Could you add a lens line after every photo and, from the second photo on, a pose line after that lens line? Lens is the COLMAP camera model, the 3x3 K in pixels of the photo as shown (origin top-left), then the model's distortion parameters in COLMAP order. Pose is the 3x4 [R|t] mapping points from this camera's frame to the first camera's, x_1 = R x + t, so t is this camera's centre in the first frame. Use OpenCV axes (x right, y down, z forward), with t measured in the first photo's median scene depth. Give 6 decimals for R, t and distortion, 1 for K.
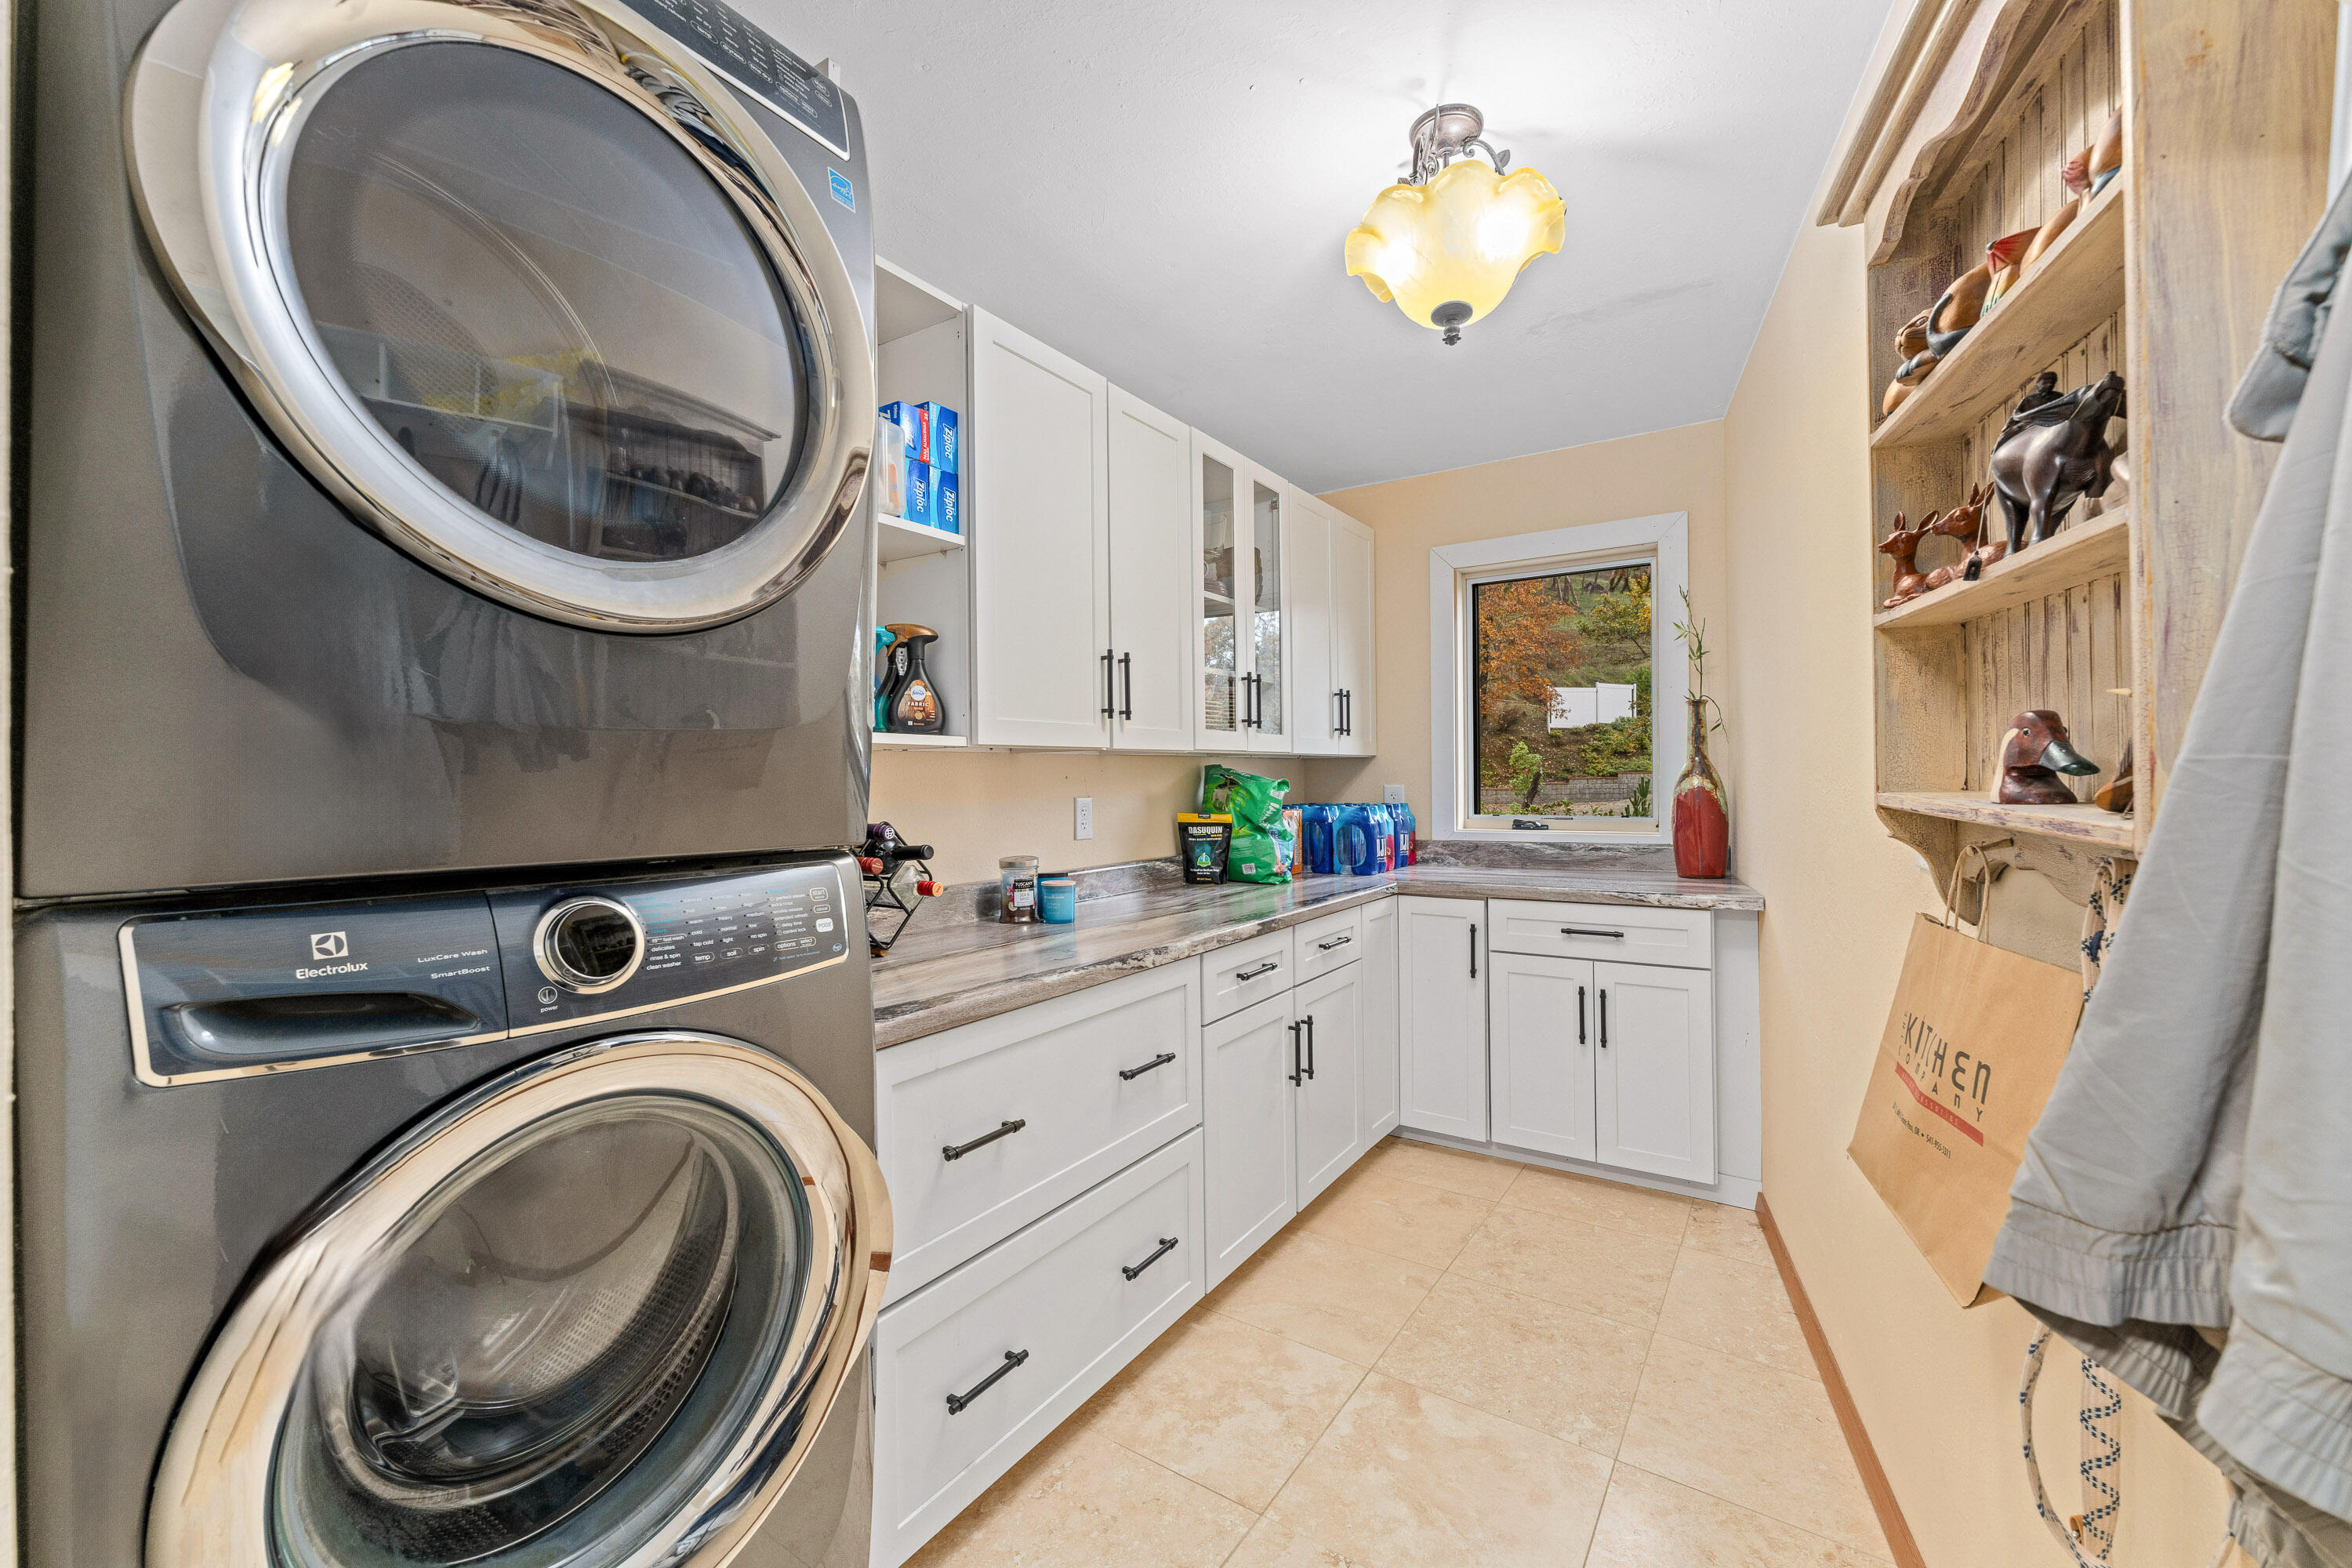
lens RADIAL K [[949.4, 0, 1172.9], [0, 949.4, 774.5], [0, 0, 1]] dist [0.000950, -0.000283]
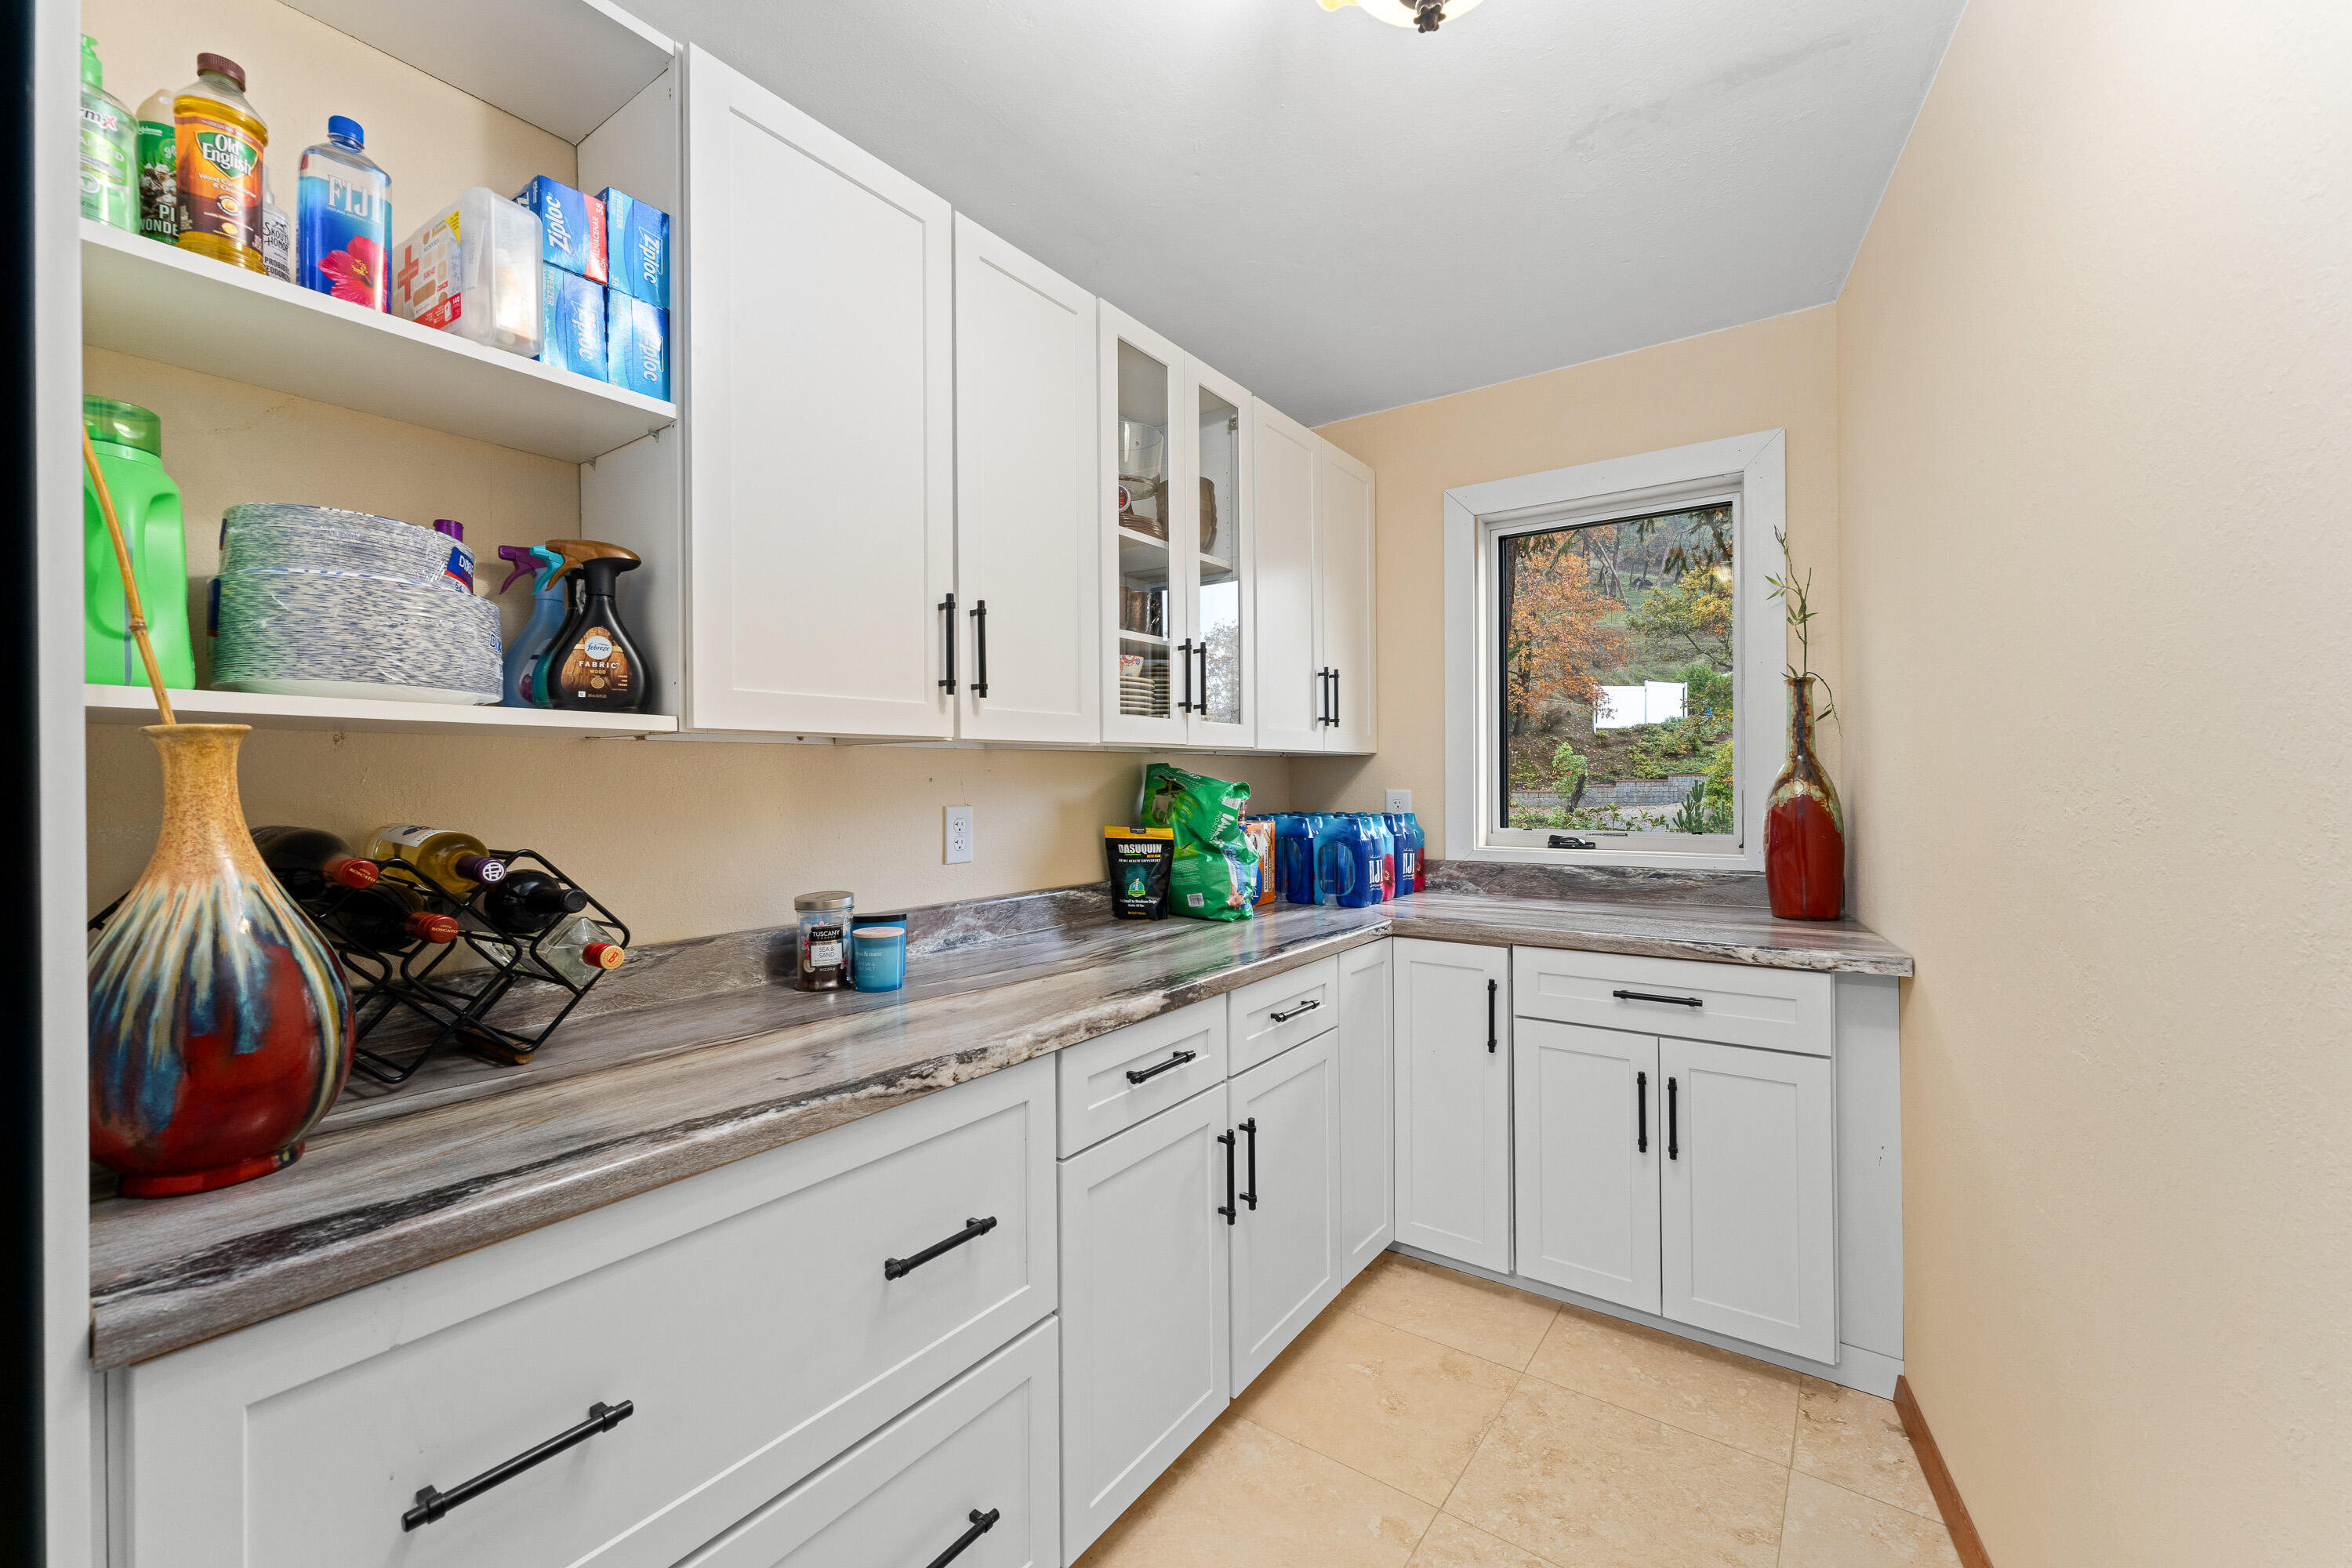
lens RADIAL K [[949.4, 0, 1172.9], [0, 949.4, 774.5], [0, 0, 1]] dist [0.000950, -0.000283]
pose [[0.999171, 0.004098, -0.040495, 0.096677], [-0.004118, 0.999991, -0.000416, -0.001138], [0.040493, 0.000582, 0.999180, 0.249353]]
